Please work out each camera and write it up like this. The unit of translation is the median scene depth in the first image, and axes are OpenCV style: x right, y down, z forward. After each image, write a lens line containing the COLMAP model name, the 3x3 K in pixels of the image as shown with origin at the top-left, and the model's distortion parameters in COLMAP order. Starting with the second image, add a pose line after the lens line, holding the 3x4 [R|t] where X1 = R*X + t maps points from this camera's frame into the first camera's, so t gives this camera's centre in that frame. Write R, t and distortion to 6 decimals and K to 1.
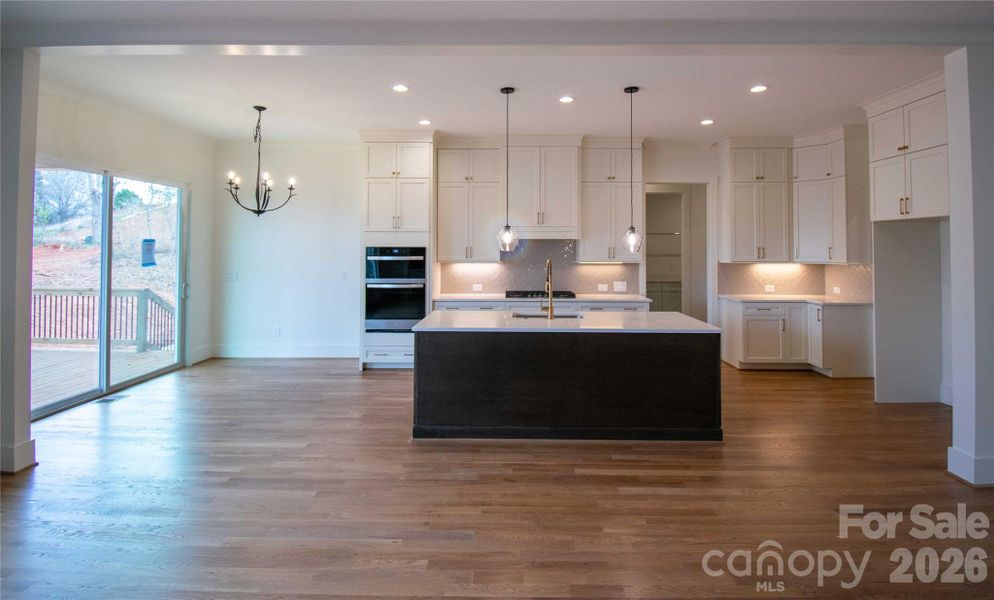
lens RADIAL K [[451.8, 0, 503.4], [0, 451.8, 239.3], [0, 0, 1]] dist [-0.000005, 0.000025]
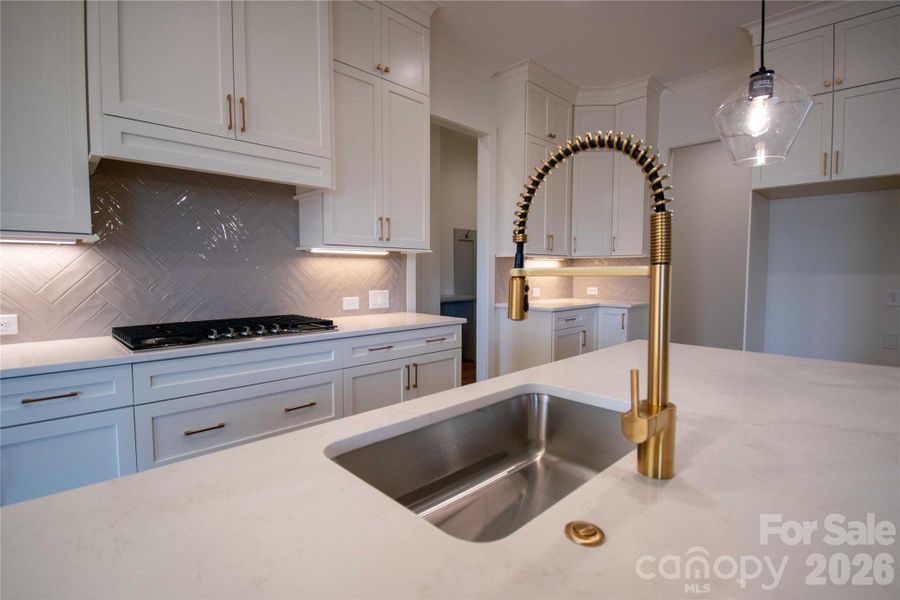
lens RADIAL K [[438.7, 0, 439.9], [0, 438.7, 297.6], [0, 0, 1]] dist [-0.003970, -0.002094]
pose [[0.716452, -0.045530, 0.696149, -0.051822], [-0.013289, 0.996796, 0.078870, 0.069702], [-0.697510, -0.065758, 0.713552, 0.663496]]
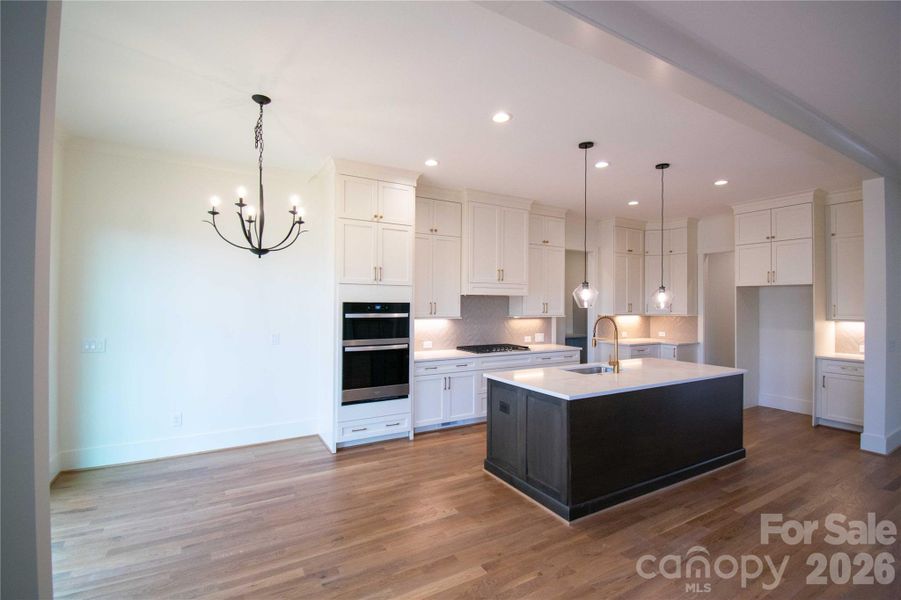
lens RADIAL K [[390.1, 0, 447.2], [0, 390.1, 302.2], [0, 0, 1]] dist [-0.002140, -0.004940]
pose [[0.875045, 0.003443, 0.484029, -0.479511], [-0.012443, 0.999804, 0.015384, 0.003272], [-0.483881, -0.019485, 0.874917, 0.284191]]
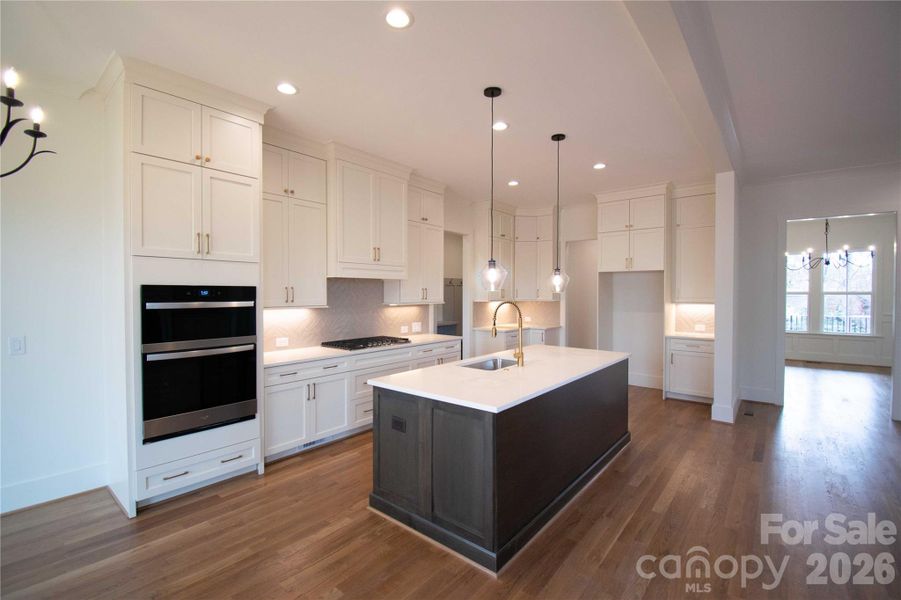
lens RADIAL K [[390.1, 0, 446.2], [0, 390.1, 300.5], [0, 0, 1]] dist [-0.002140, -0.004940]
pose [[0.646049, -0.018080, 0.763081, -0.418623], [-0.014560, 0.999246, 0.036003, 0.013312], [-0.763157, -0.034370, 0.645299, 0.432001]]
